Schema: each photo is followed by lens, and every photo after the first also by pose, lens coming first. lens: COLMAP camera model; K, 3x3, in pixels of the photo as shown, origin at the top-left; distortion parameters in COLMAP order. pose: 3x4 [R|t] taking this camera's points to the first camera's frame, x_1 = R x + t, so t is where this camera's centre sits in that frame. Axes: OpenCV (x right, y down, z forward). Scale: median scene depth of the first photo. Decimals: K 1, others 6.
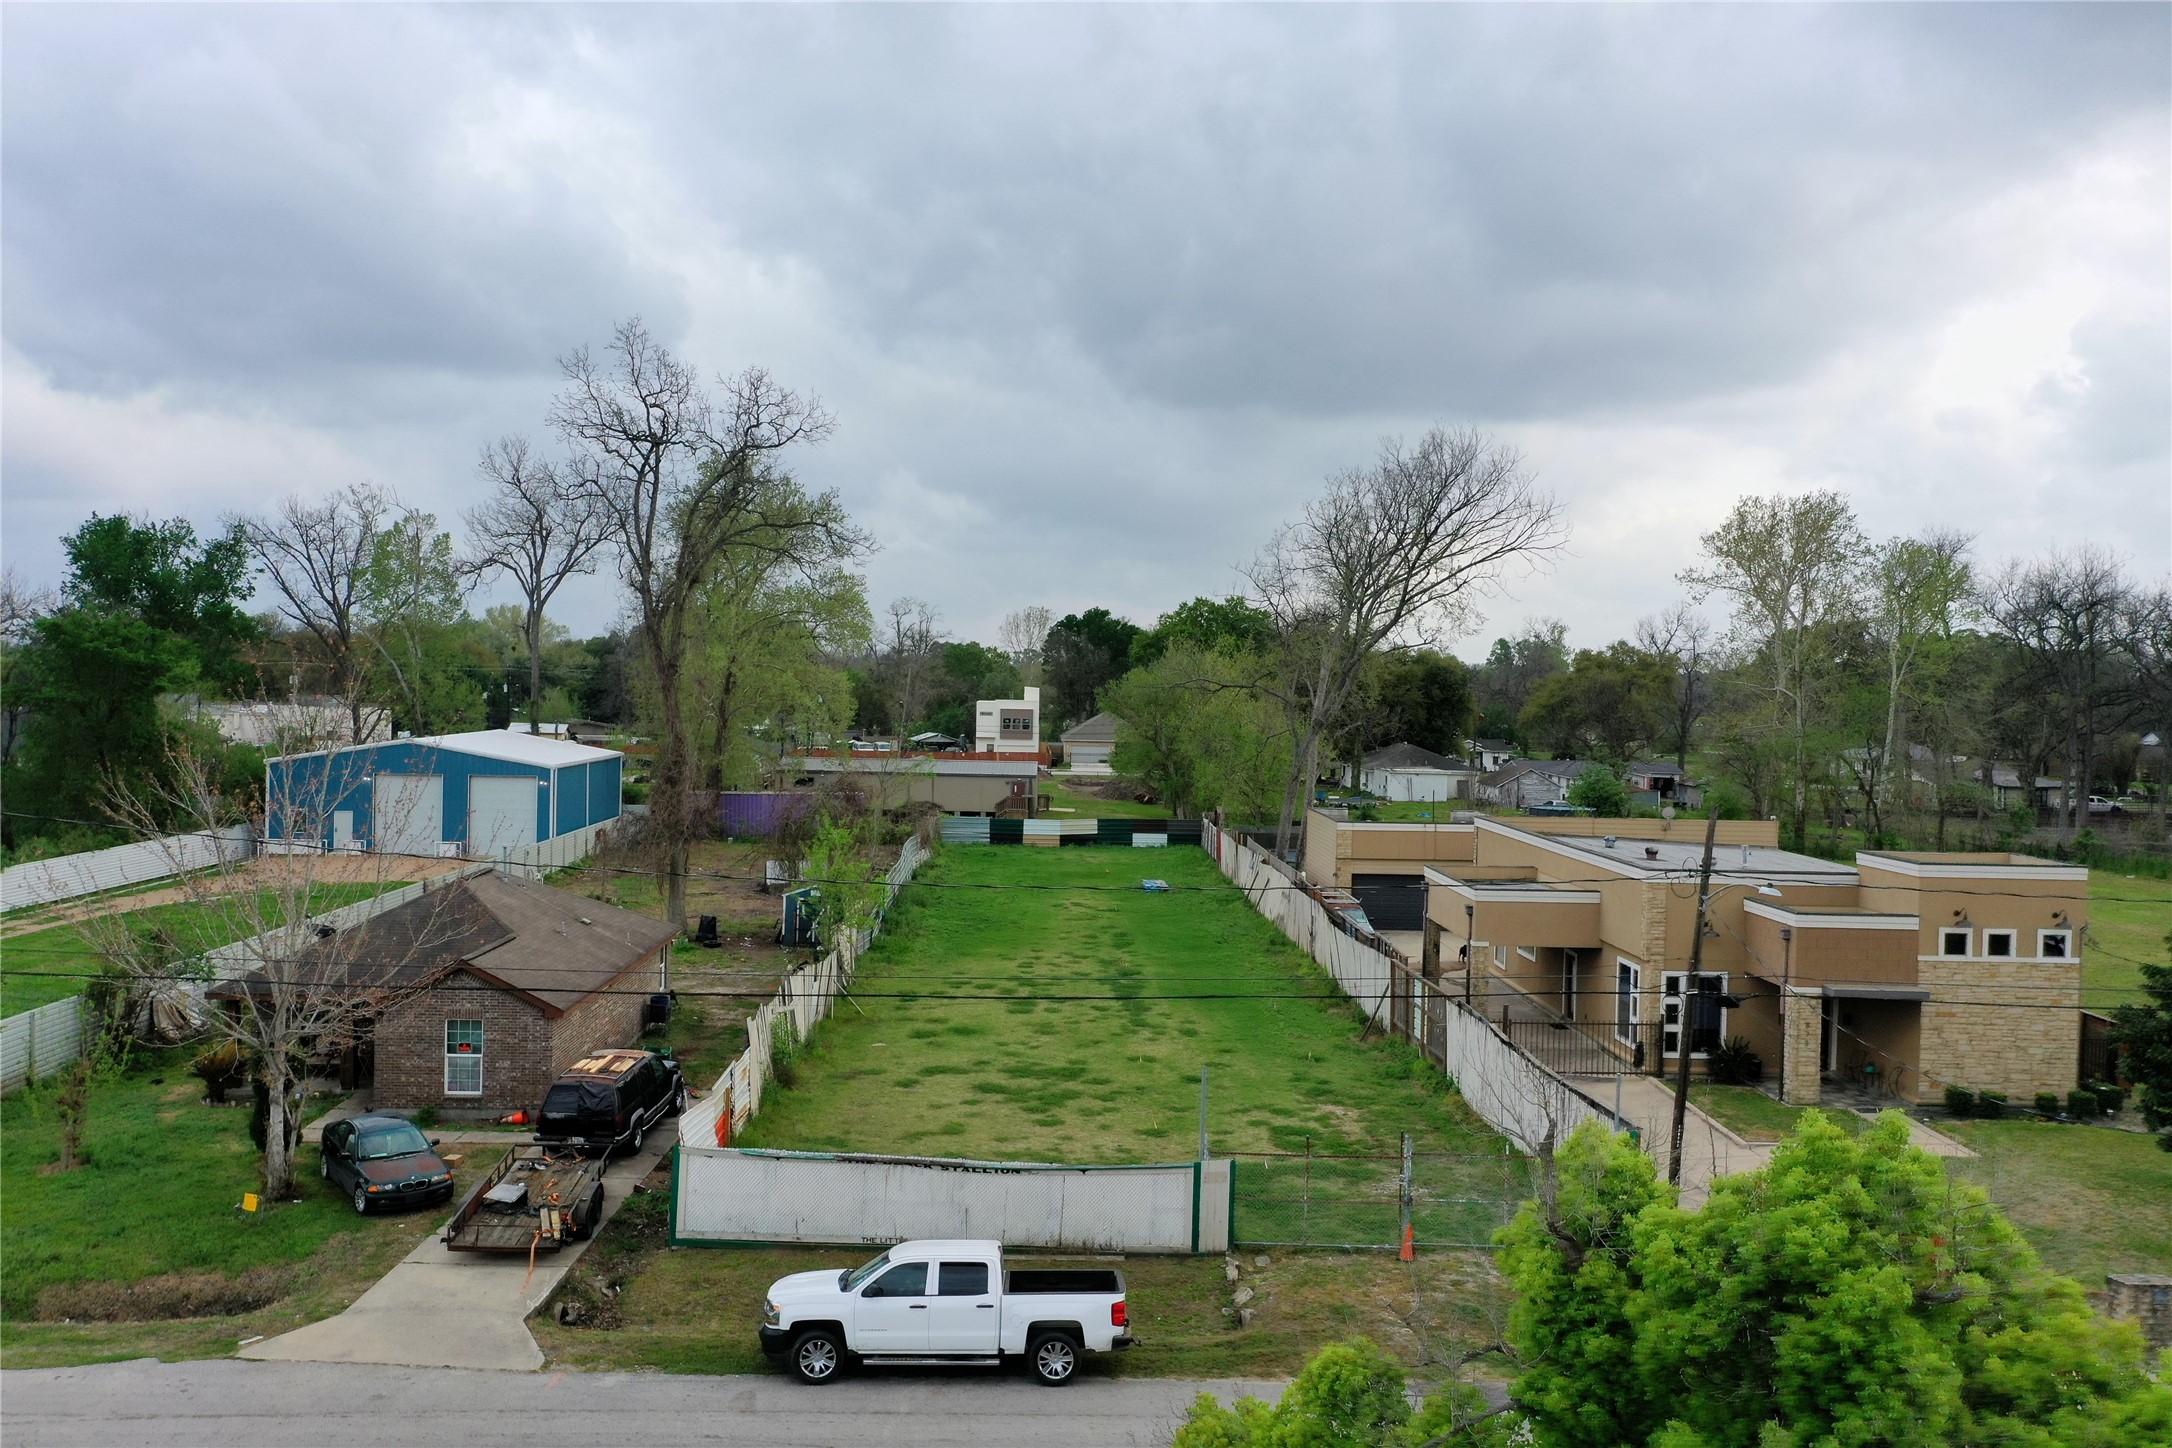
lens RADIAL K [[1719.9, 0, 1079.2], [0, 1719.9, 724.0], [0, 0, 1]] dist [0.020677, 0.002273]
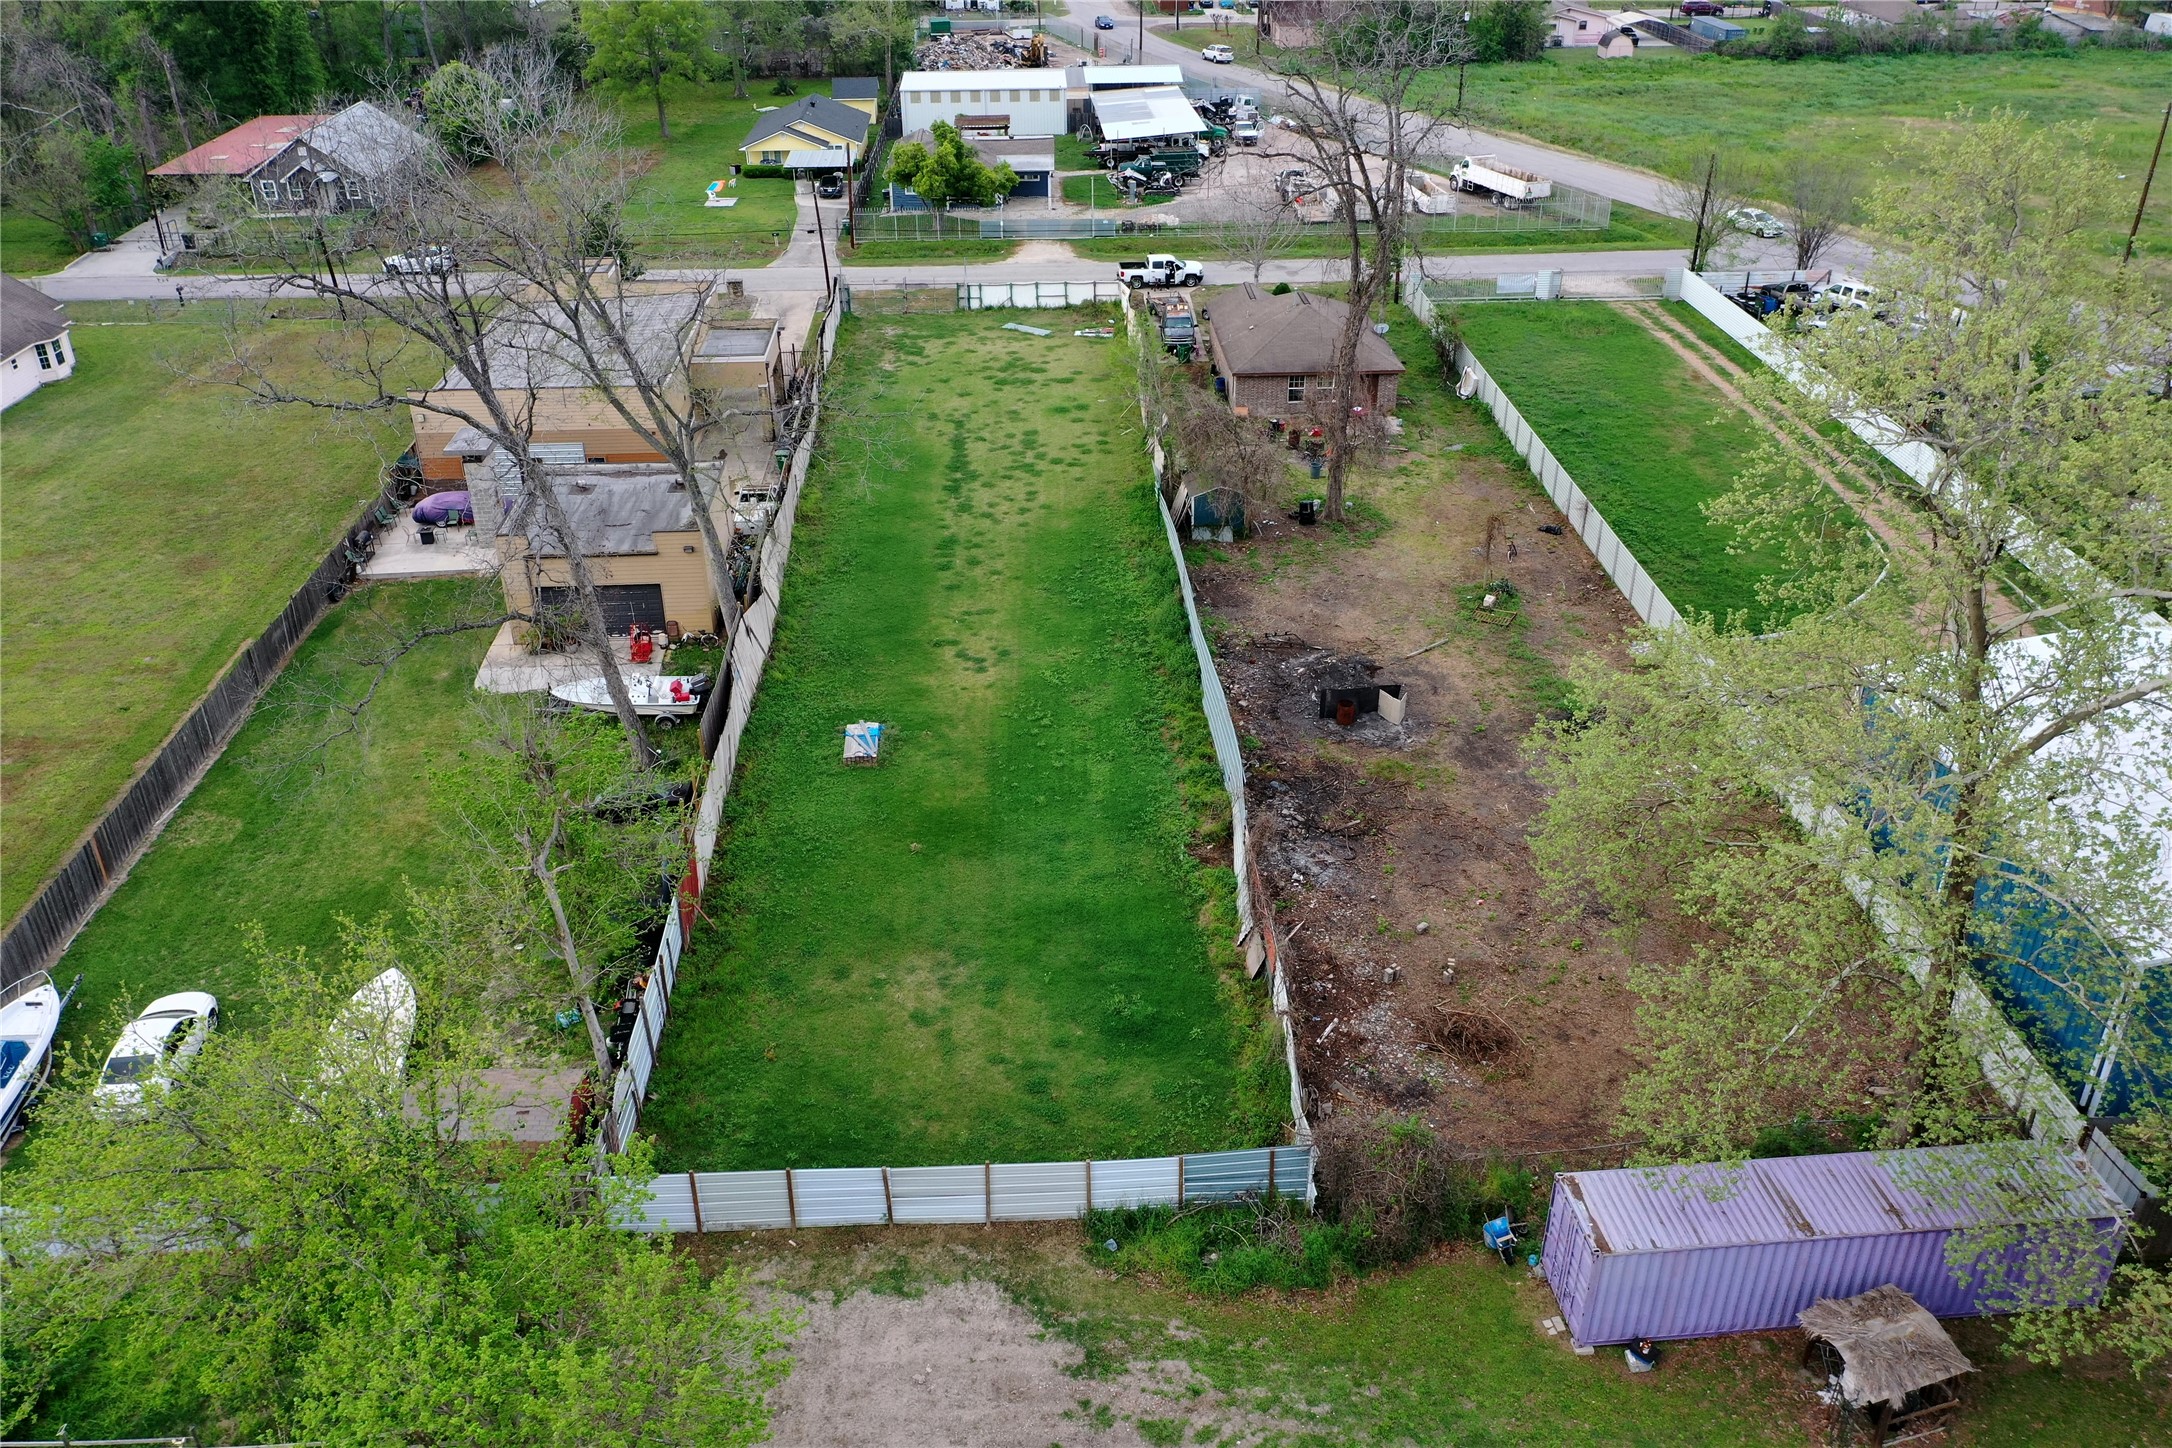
lens RADIAL K [[1719.9, 0, 1083.0], [0, 1719.9, 723.1], [0, 0, 1]] dist [0.020677, 0.002273]
pose [[-0.999661, -0.004981, -0.025557, -0.038123], [-0.017370, 0.858777, 0.512055, -0.374205], [0.019398, 0.512325, -0.858572, 2.197531]]
